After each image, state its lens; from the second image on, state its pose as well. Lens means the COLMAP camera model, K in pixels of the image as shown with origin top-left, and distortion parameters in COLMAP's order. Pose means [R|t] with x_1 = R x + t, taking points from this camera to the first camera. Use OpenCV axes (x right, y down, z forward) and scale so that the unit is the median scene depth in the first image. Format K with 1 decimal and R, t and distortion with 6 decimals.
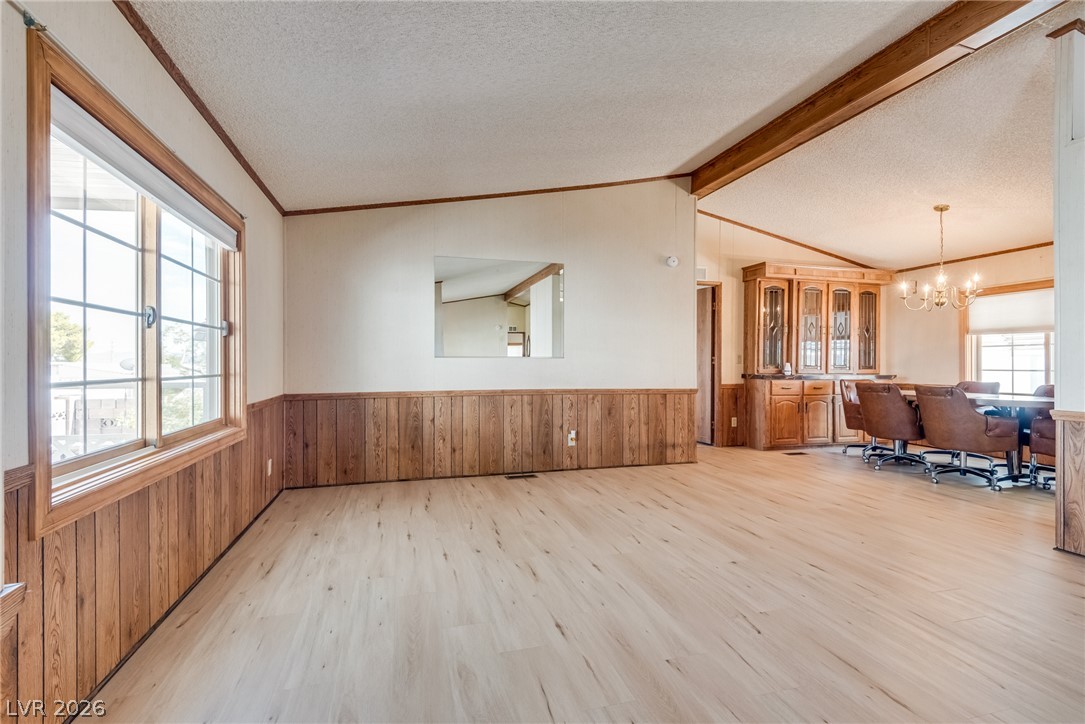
lens RADIAL K [[520.7, 0, 548.0], [0, 520.7, 357.6], [0, 0, 1]] dist [0.036057, -0.018735]
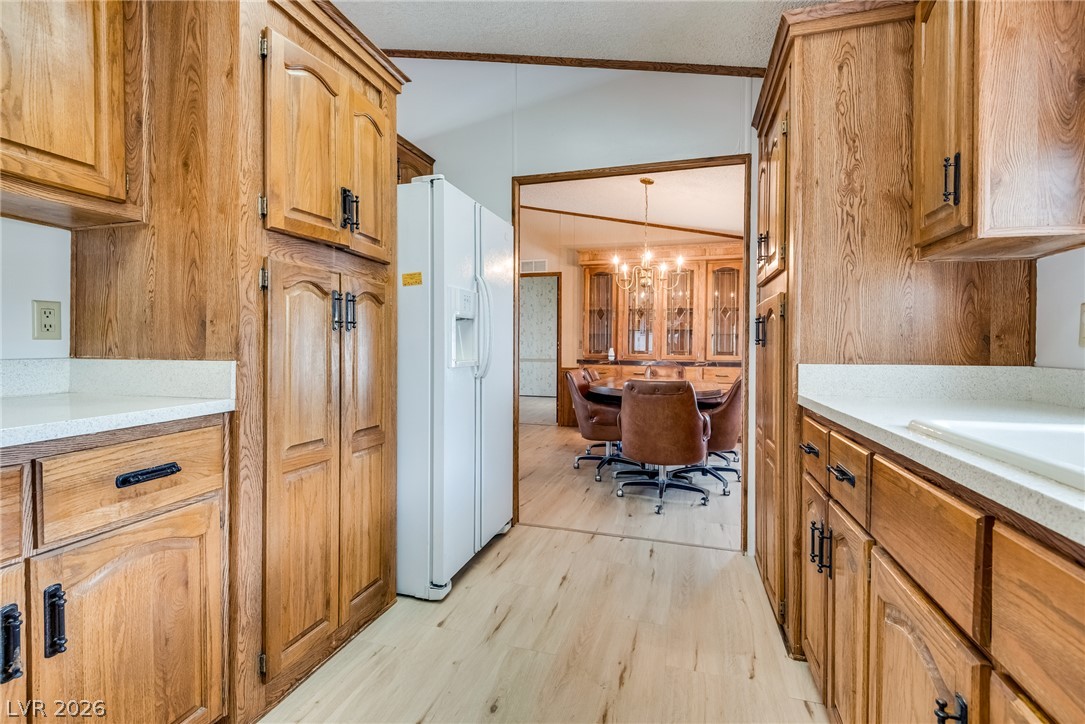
lens RADIAL K [[486.2, 0, 539.3], [0, 486.2, 351.2], [0, 0, 1]] dist [0.001082, -0.008049]
pose [[0.841121, 0.009301, -0.540768, 0.912435], [-0.000391, 0.999862, 0.016588, 0.001175], [0.540847, -0.013741, 0.841008, 0.154209]]
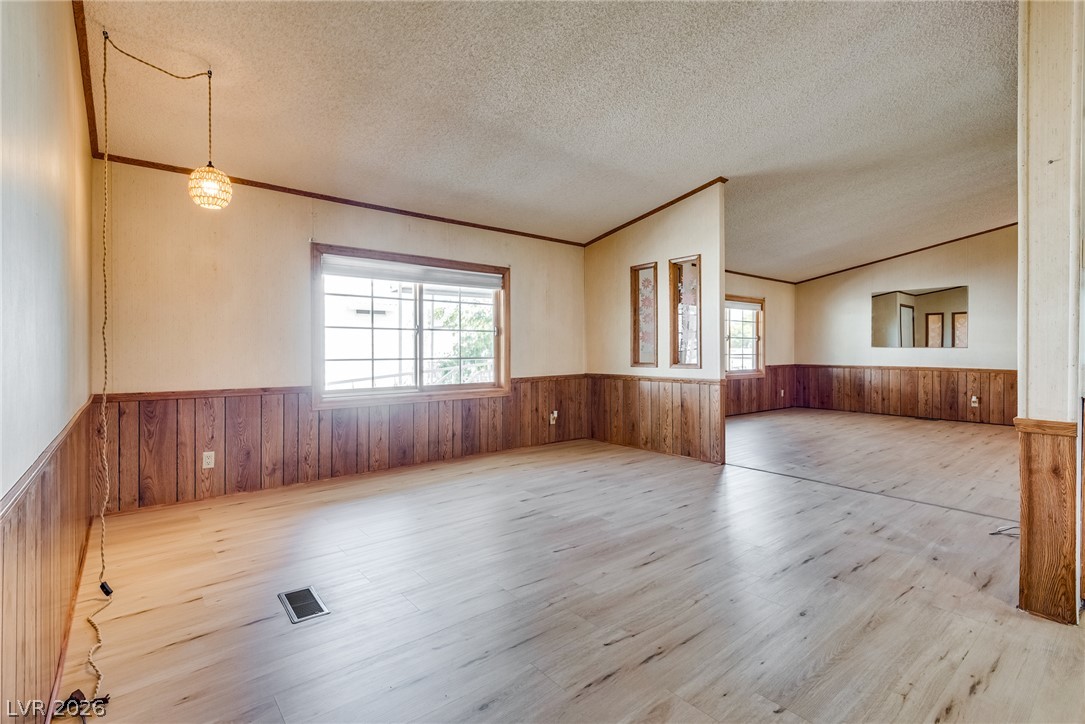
lens RADIAL K [[486.2, 0, 539.3], [0, 486.2, 351.2], [0, 0, 1]] dist [0.001082, -0.008049]
pose [[0.404662, 0.005384, -0.914451, 0.696332], [0.004642, 0.999958, 0.007941, -0.006215], [0.914455, -0.007458, 0.404620, -0.611208]]
